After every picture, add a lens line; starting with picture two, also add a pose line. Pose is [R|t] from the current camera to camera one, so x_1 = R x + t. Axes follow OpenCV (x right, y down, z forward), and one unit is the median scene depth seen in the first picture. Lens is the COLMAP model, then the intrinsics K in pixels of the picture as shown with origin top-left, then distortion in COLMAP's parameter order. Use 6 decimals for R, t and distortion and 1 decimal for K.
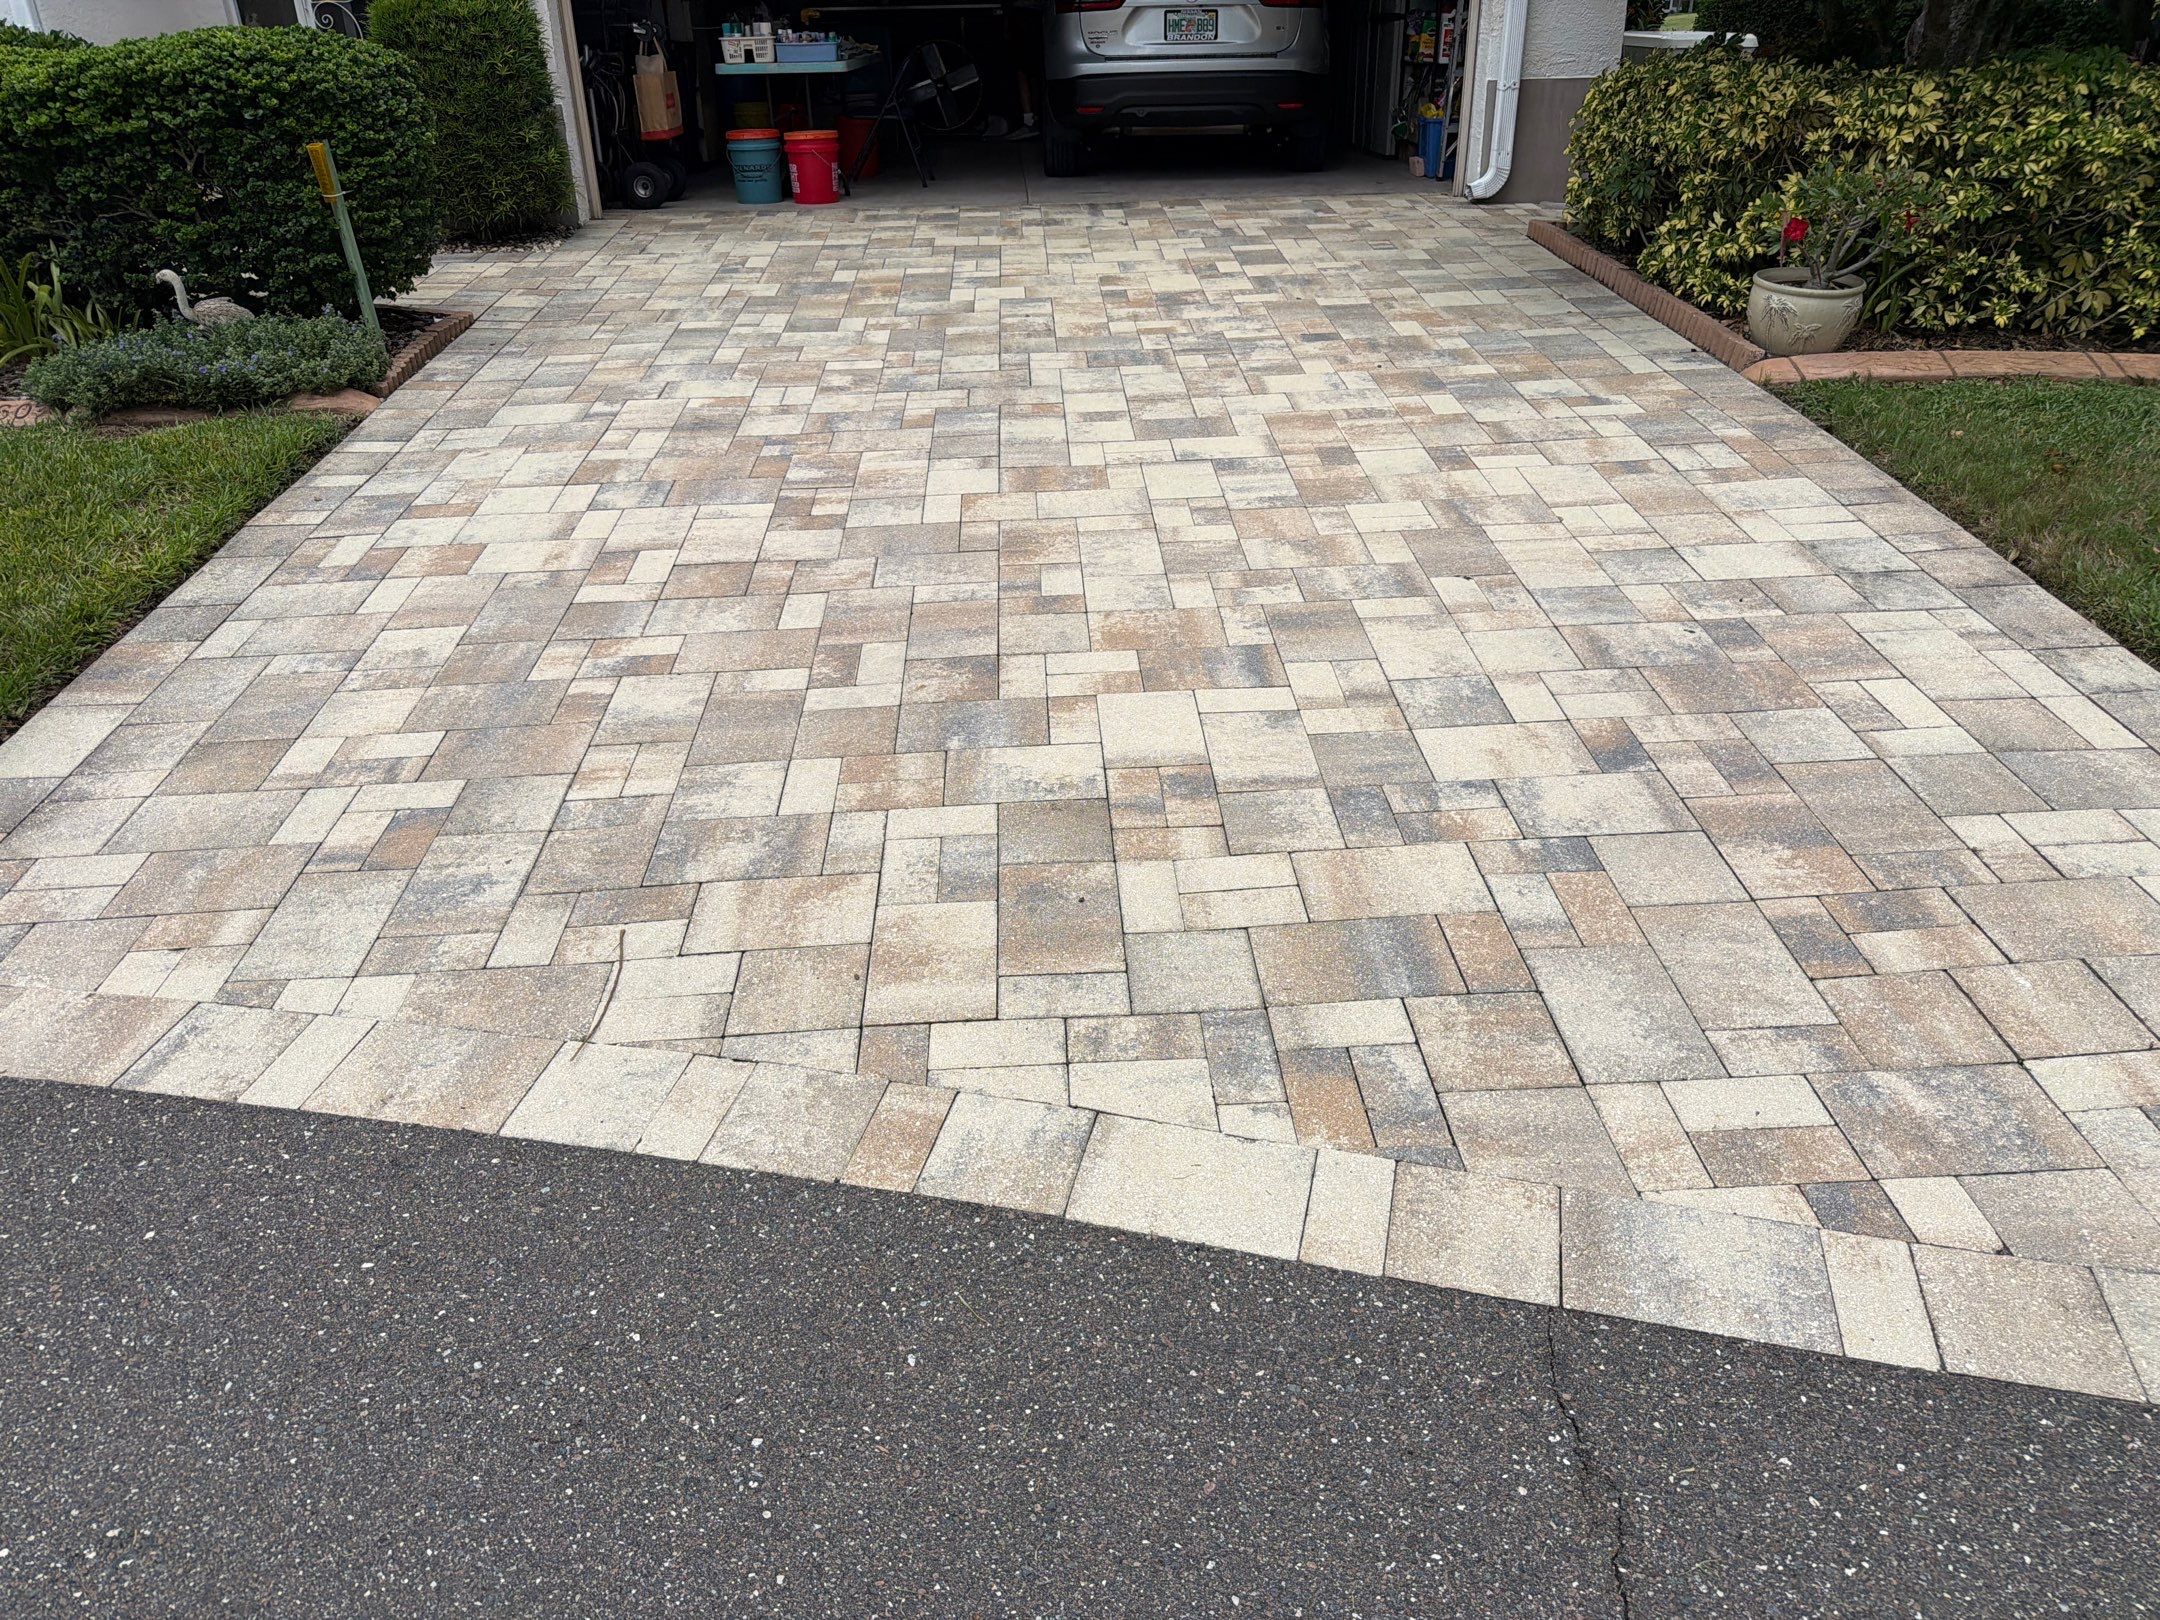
lens RADIAL K [[1488.5, 0, 1077.2], [0, 1488.5, 815.0], [0, 0, 1]] dist [0.166877, -0.322500]
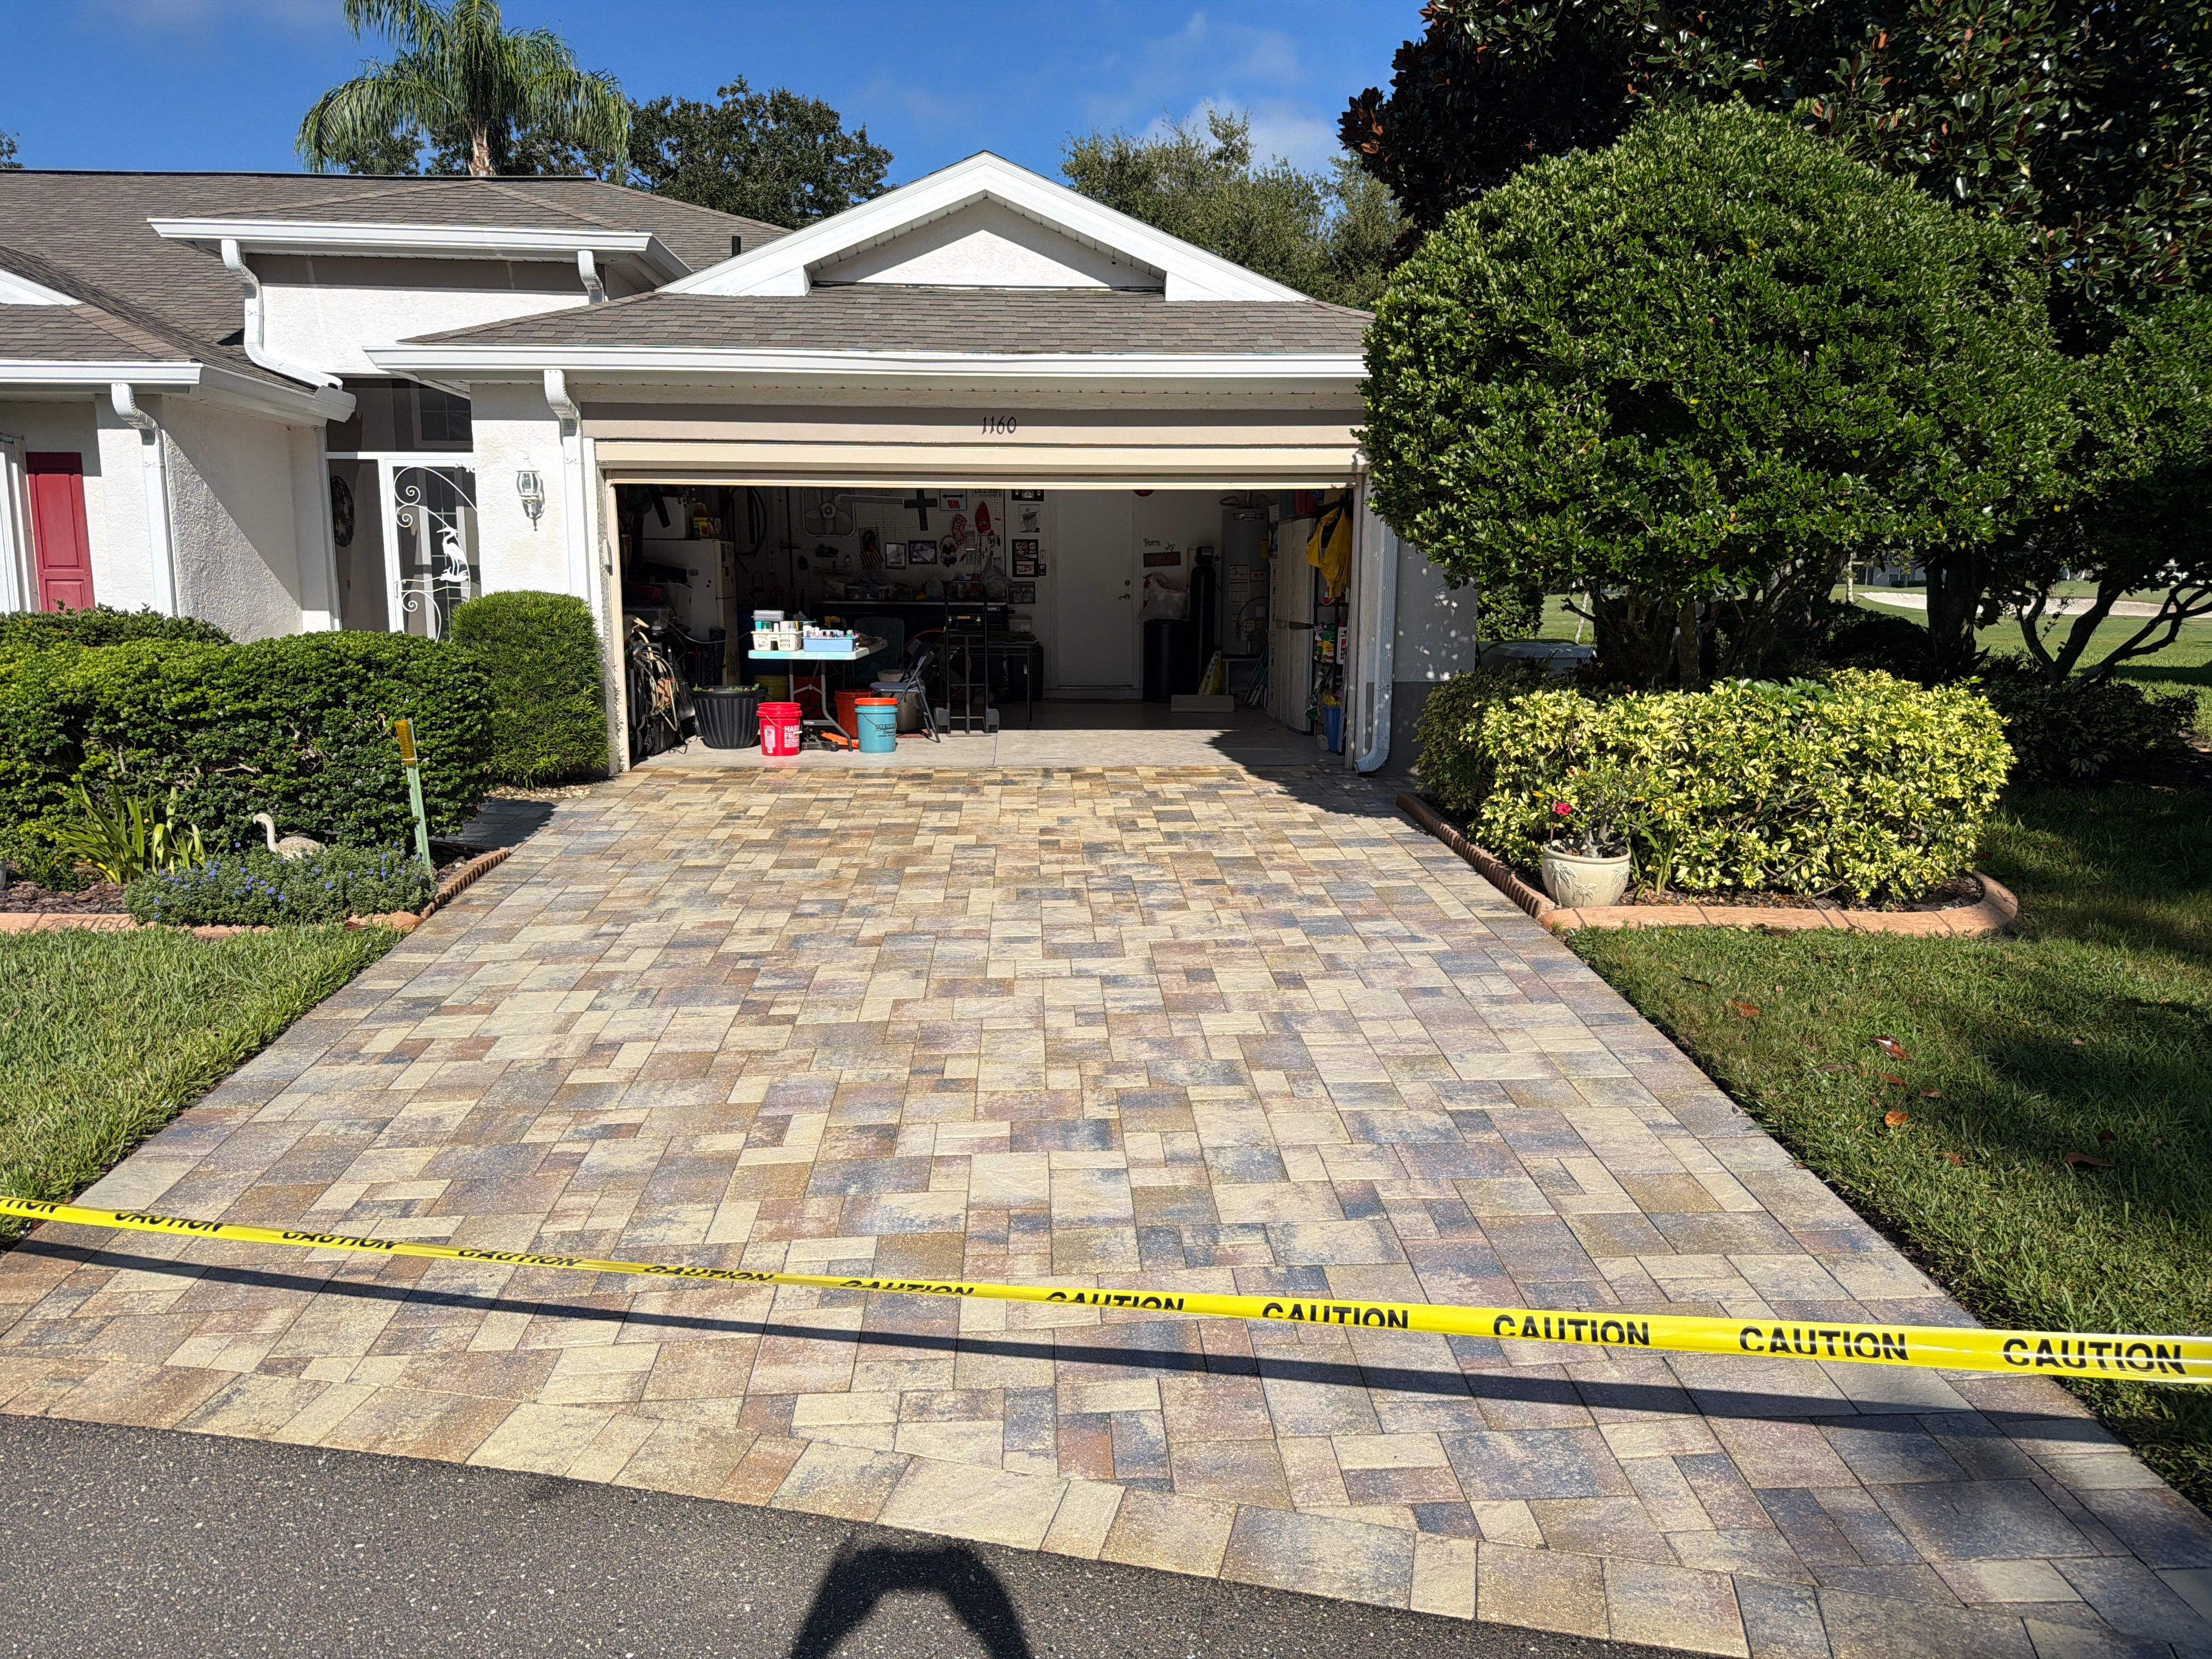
lens RADIAL K [[1524.4, 0, 1103.1], [0, 1524.4, 834.7], [0, 0, 1]] dist [0.166877, -0.322500]
pose [[0.999703, 0.020669, 0.012875, 0.094419], [-0.015514, 0.948148, -0.317451, 0.068730], [-0.018769, 0.317157, 0.948187, -0.300635]]
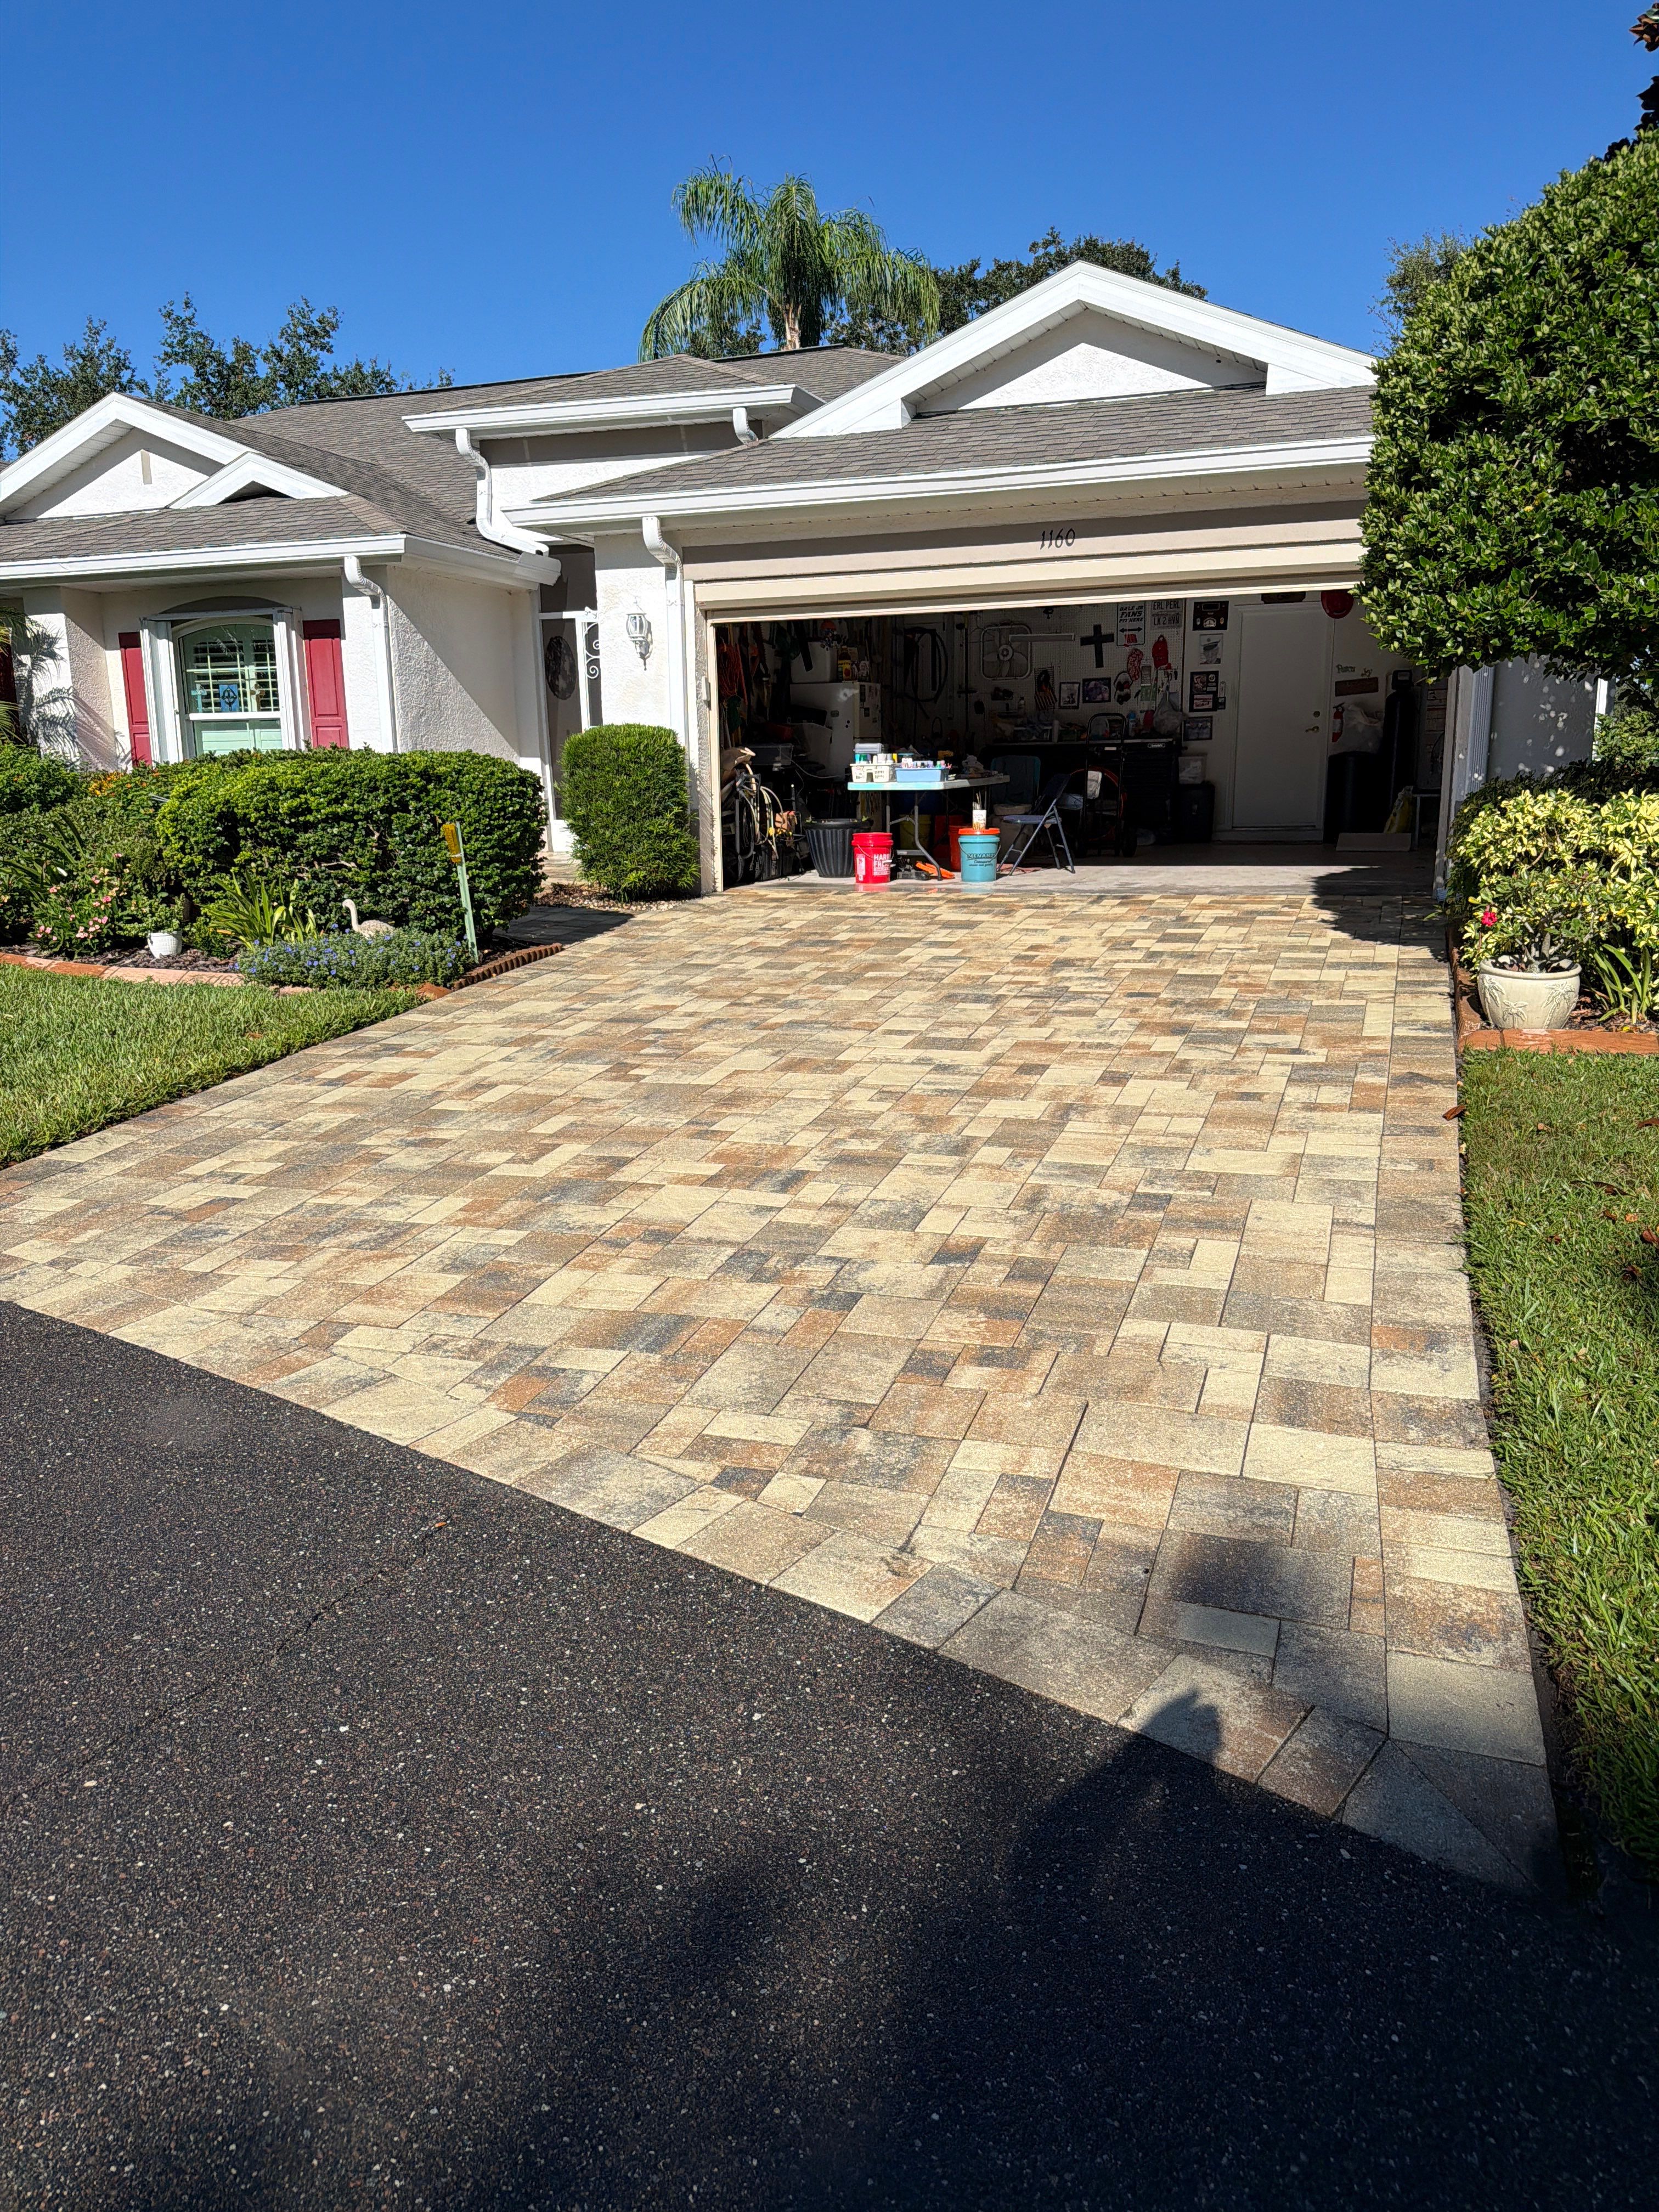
lens RADIAL K [[1523.5, 0, 843.5], [0, 1523.5, 1098.7], [0, 0, 1]] dist [0.154446, -0.268179]
pose [[0.926980, 0.087403, -0.364786, 0.630974], [-0.178634, 0.957984, -0.224403, 0.124259], [0.329846, 0.273180, 0.903645, -0.243195]]
